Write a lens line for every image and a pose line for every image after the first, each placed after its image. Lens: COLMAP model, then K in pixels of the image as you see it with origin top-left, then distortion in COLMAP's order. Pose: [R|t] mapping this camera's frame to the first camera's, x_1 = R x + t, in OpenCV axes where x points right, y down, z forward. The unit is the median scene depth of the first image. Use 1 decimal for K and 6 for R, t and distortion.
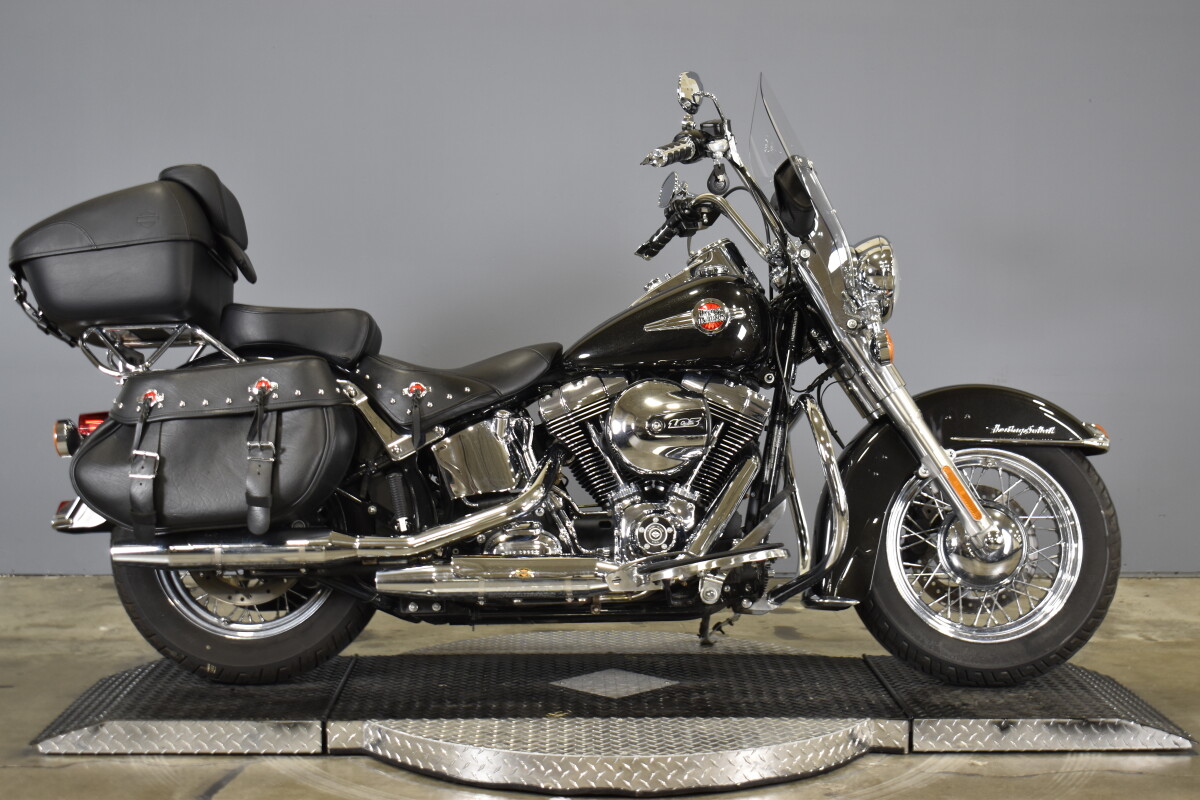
lens RADIAL K [[1886.1, 0, 600.0], [0, 1886.1, 400.0], [0, 0, 1]] dist [-0.005138, 0.035238]
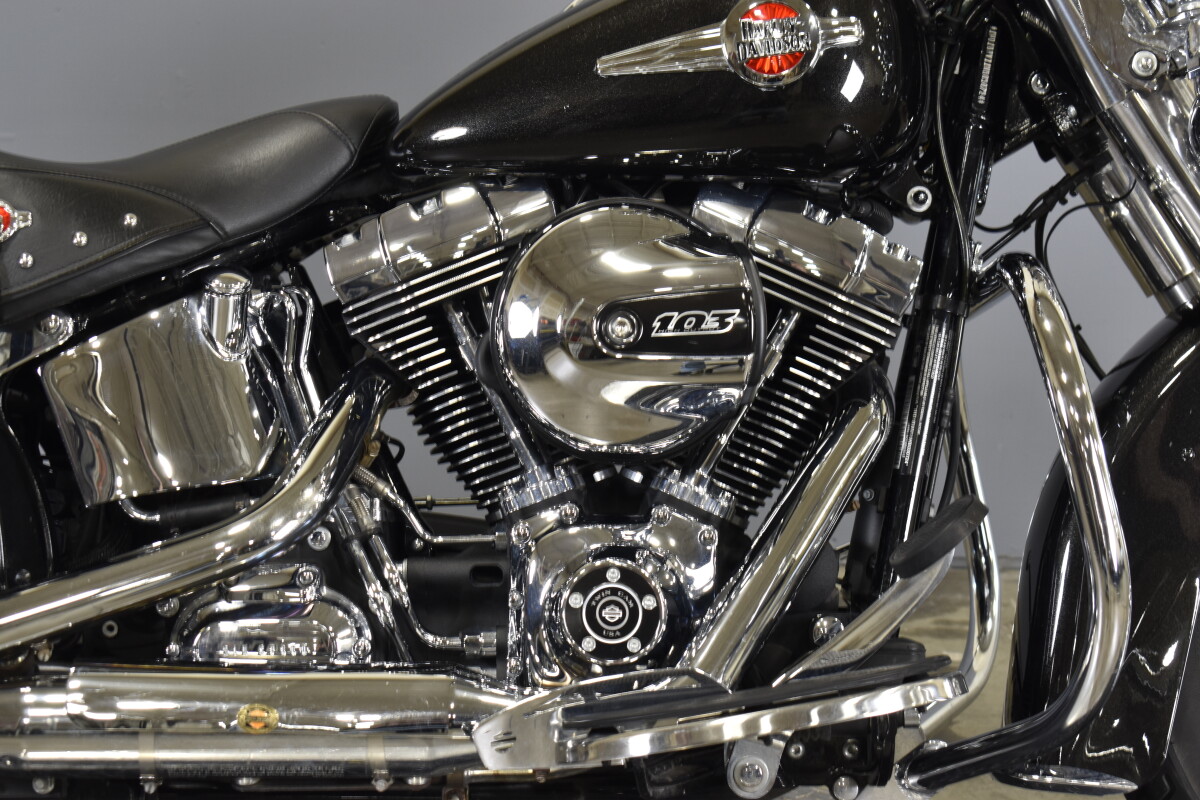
lens RADIAL K [[2555.7, 0, 600.0], [0, 2555.7, 400.0], [0, 0, 1]] dist [0.067467, -0.074236]
pose [[0.999749, 0.018881, -0.012022, 0.031449], [-0.017490, 0.994117, 0.106886, -0.026185], [0.013970, -0.106649, 0.994199, 0.476185]]
